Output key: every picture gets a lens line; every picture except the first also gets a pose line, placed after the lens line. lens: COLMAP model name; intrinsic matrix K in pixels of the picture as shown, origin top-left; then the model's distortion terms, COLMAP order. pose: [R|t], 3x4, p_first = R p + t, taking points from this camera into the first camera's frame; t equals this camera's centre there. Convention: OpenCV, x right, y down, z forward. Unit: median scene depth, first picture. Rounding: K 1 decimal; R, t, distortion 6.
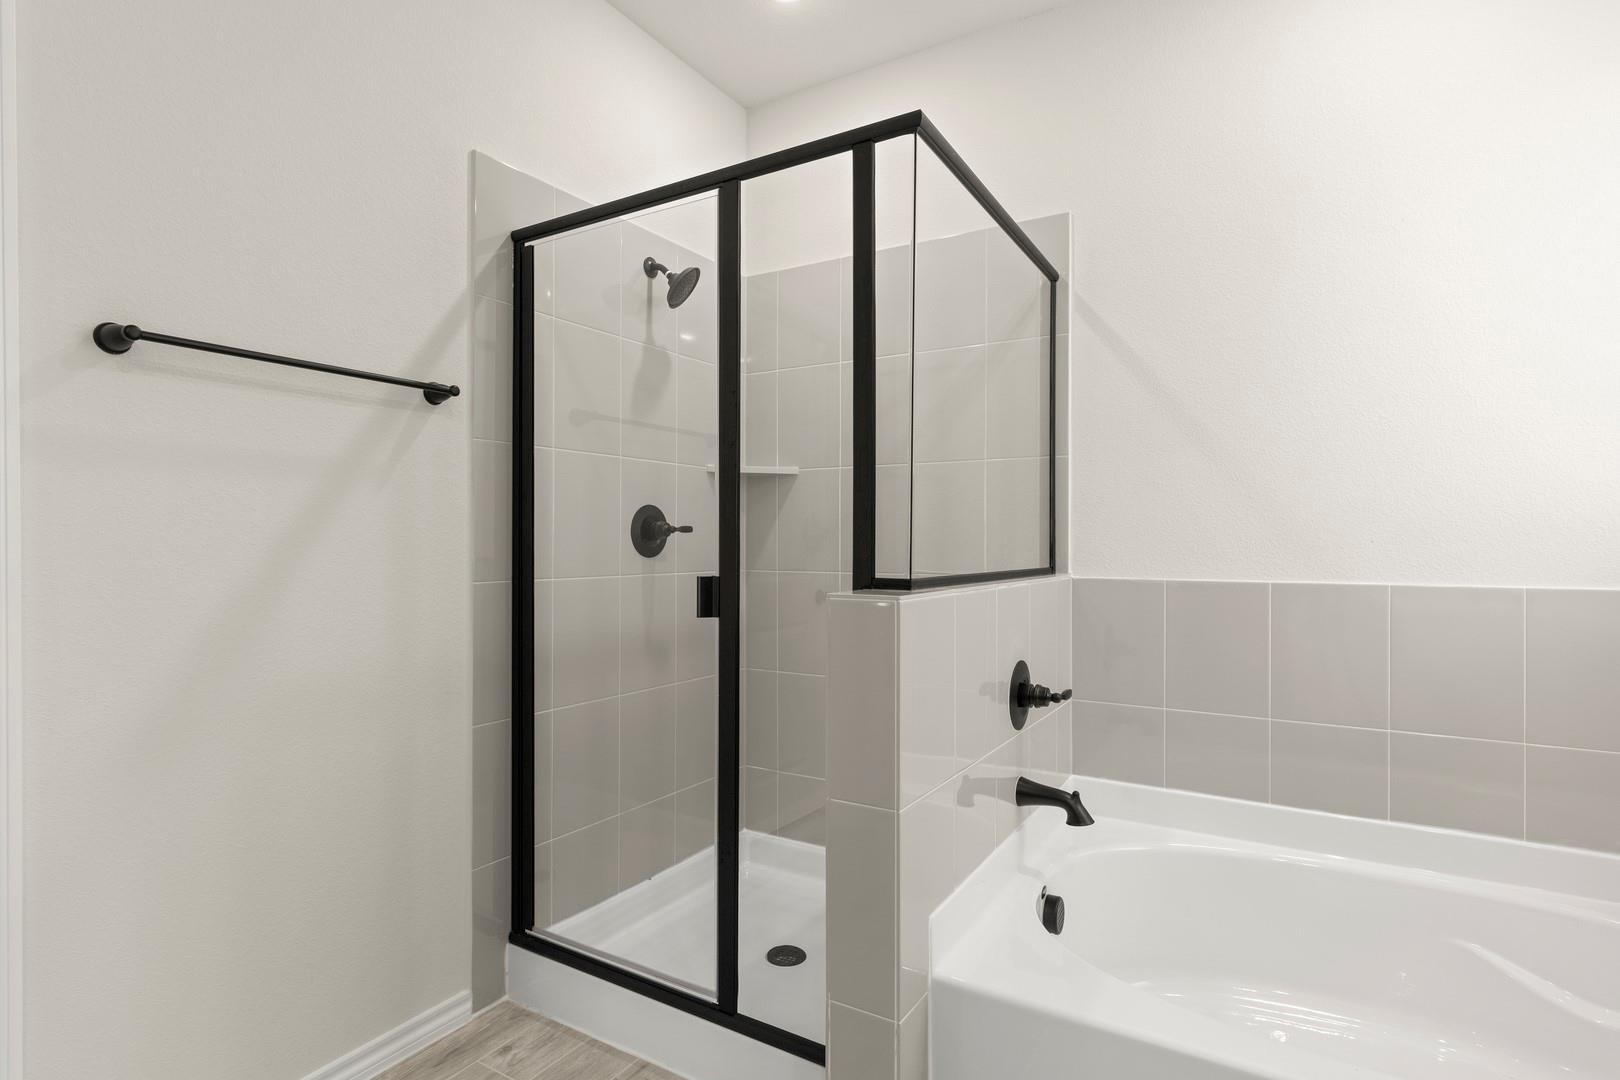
lens RADIAL K [[811.7, 0, 804.3], [0, 811.7, 542.9], [0, 0, 1]] dist [0.000131, -0.000948]
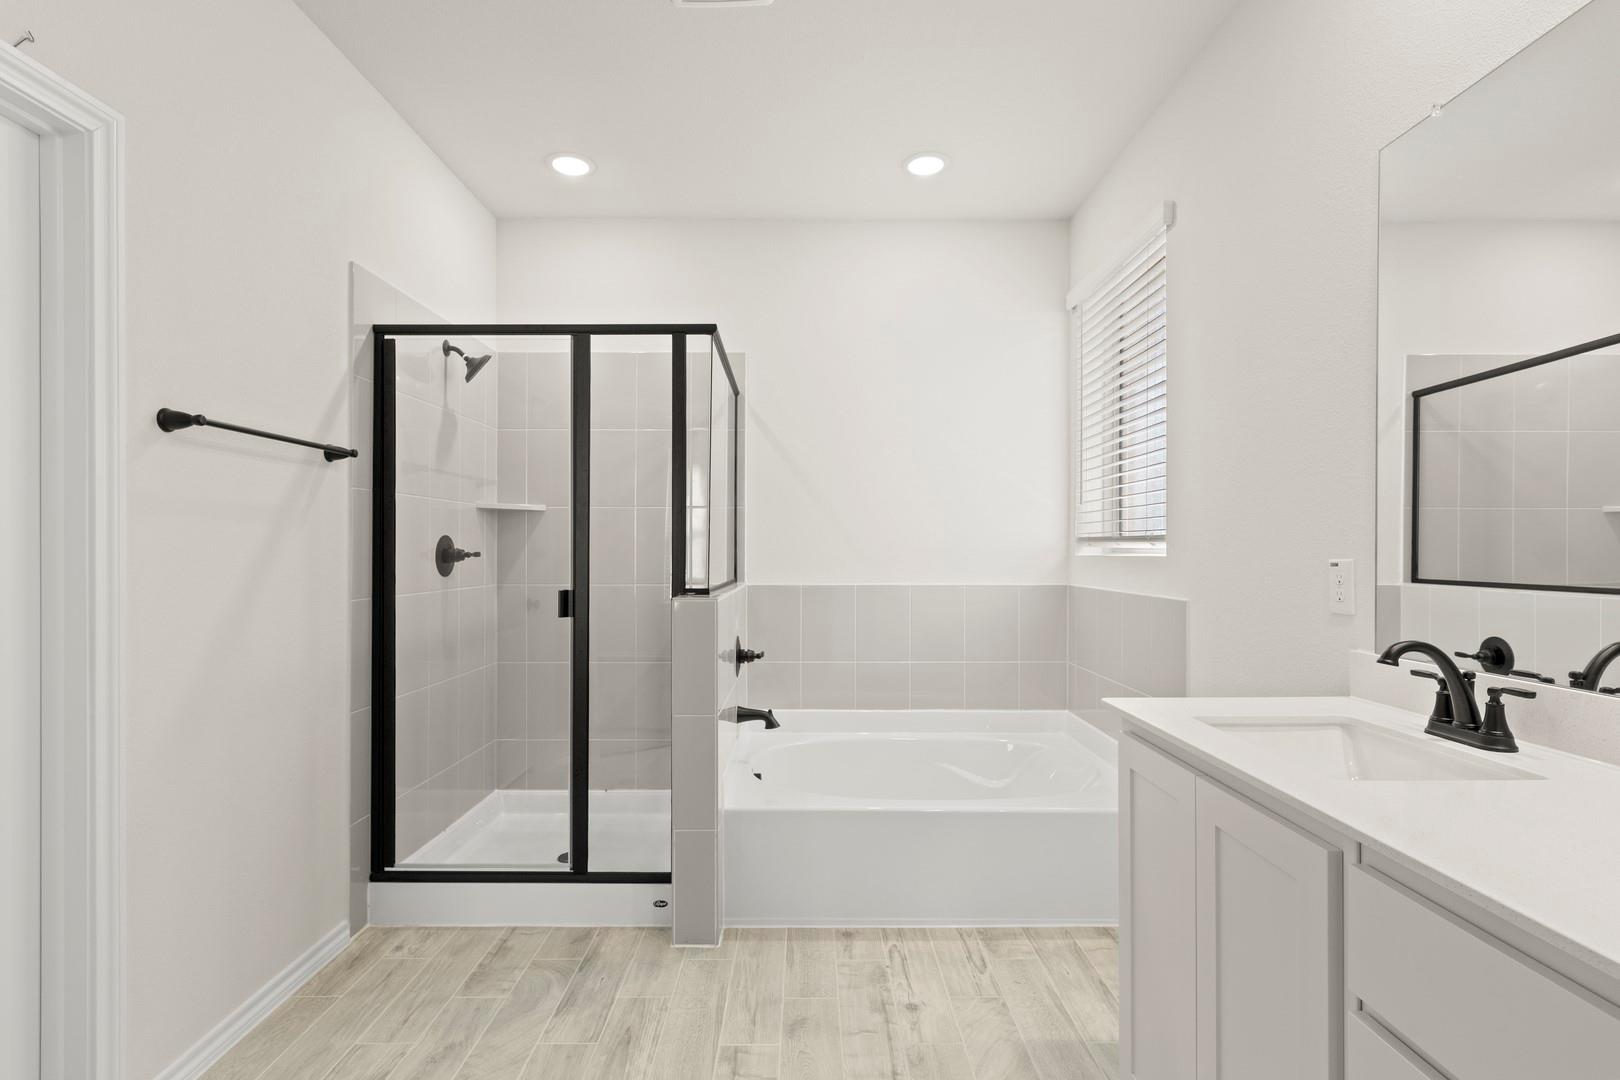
lens RADIAL K [[780.8, 0, 805.1], [0, 780.8, 553.1], [0, 0, 1]] dist [0.000546, 0.000129]
pose [[0.850594, -0.002756, 0.525815, -0.456317], [0.000554, 0.999990, 0.004346, -0.031016], [-0.525822, -0.003406, 0.850588, -0.429656]]
